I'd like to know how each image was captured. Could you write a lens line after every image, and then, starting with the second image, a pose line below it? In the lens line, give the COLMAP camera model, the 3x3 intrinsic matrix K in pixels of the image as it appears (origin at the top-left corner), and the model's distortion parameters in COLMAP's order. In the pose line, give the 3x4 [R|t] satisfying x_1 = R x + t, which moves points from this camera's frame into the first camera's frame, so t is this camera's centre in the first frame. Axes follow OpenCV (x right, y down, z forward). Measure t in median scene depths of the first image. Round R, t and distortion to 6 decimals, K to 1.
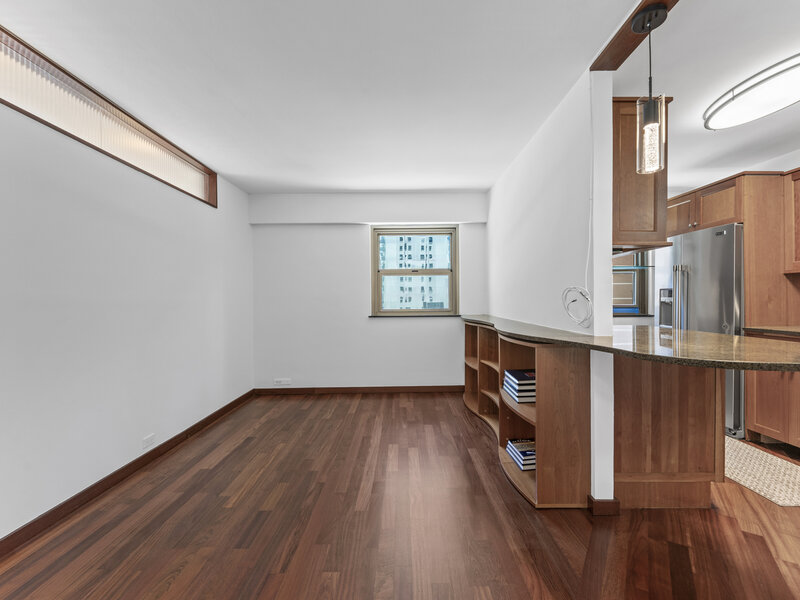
lens RADIAL K [[360.3, 0, 400.0], [0, 360.3, 300.0], [0, 0, 1]] dist [-0.001486, 0.000039]
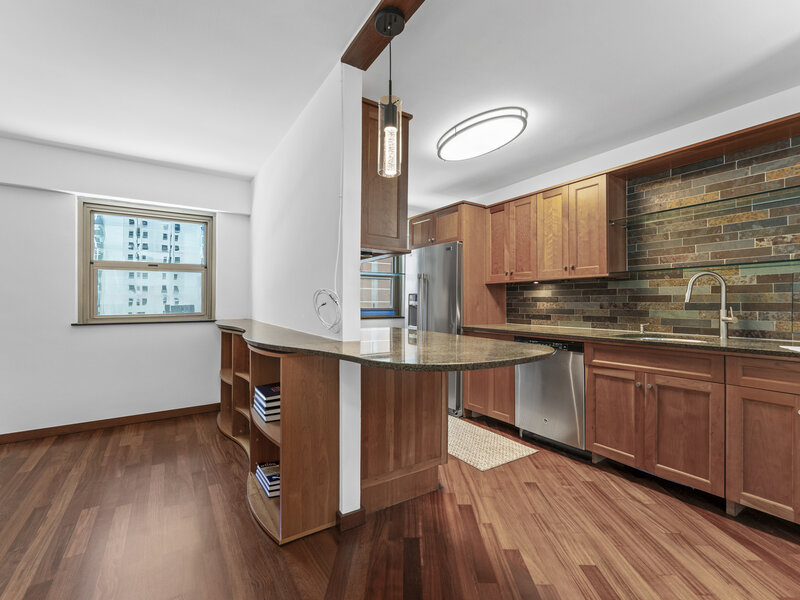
lens RADIAL K [[360.3, 0, 400.0], [0, 360.3, 300.0], [0, 0, 1]] dist [-0.001486, 0.000039]
pose [[0.835218, 0.010210, 0.549825, 0.098466], [-0.006207, 0.999939, -0.009140, -0.001141], [-0.549885, 0.004221, 0.835230, 0.086438]]
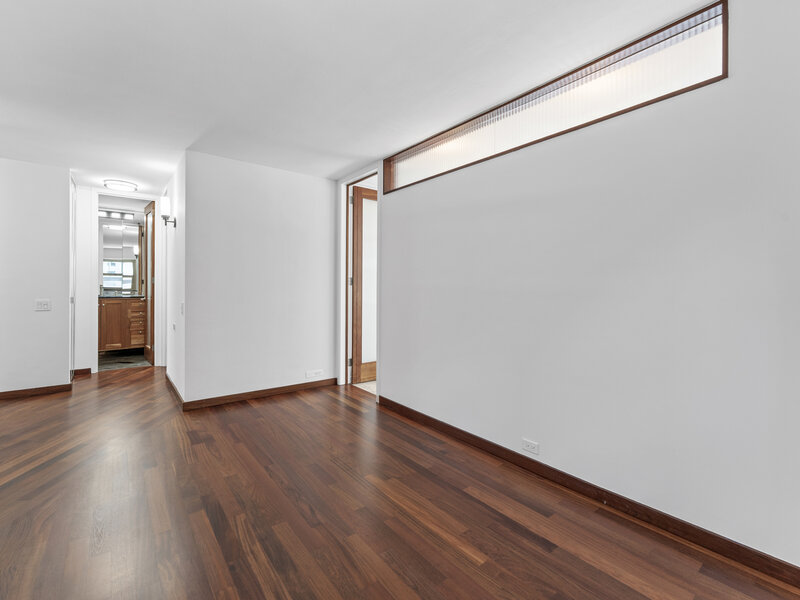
lens RADIAL K [[360.3, 0, 400.0], [0, 360.3, 300.0], [0, 0, 1]] dist [-0.001486, 0.000039]
pose [[-0.784183, 0.012324, -0.620407, 0.082236], [-0.004581, 0.999661, 0.025649, 0.014962], [0.620513, 0.022956, -0.783860, 1.394392]]
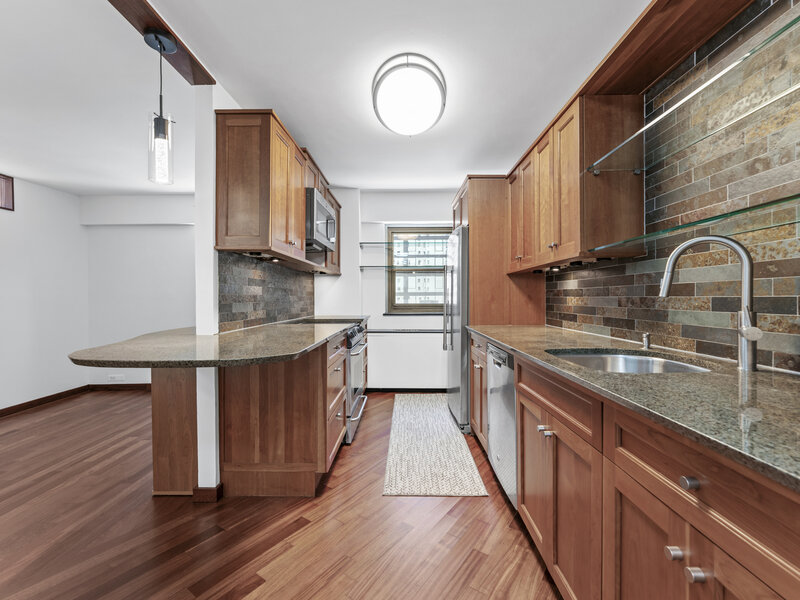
lens RADIAL K [[360.3, 0, 400.0], [0, 360.3, 300.0], [0, 0, 1]] dist [-0.001486, 0.000039]
pose [[0.999927, -0.000343, -0.012081, 0.797577], [0.000431, 0.999973, 0.007276, -0.006806], [0.012079, -0.007281, 0.999901, -0.040097]]
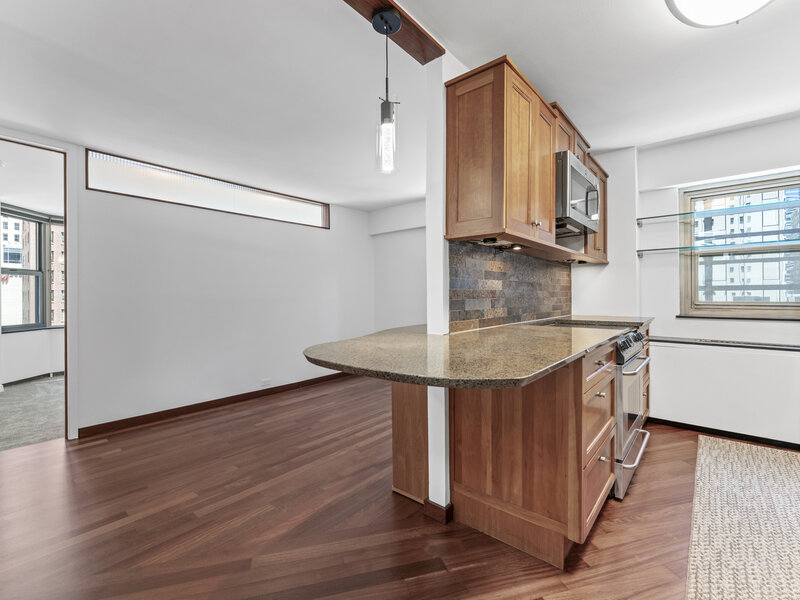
lens RADIAL K [[362.0, 0, 401.1], [0, 362.0, 294.1], [0, 0, 1]] dist [-0.002416, -0.000473]
pose [[0.764746, -0.001492, -0.644330, 0.773756], [0.003209, 0.999994, 0.001493, -0.005964], [0.644324, -0.003209, 0.764746, 0.137022]]
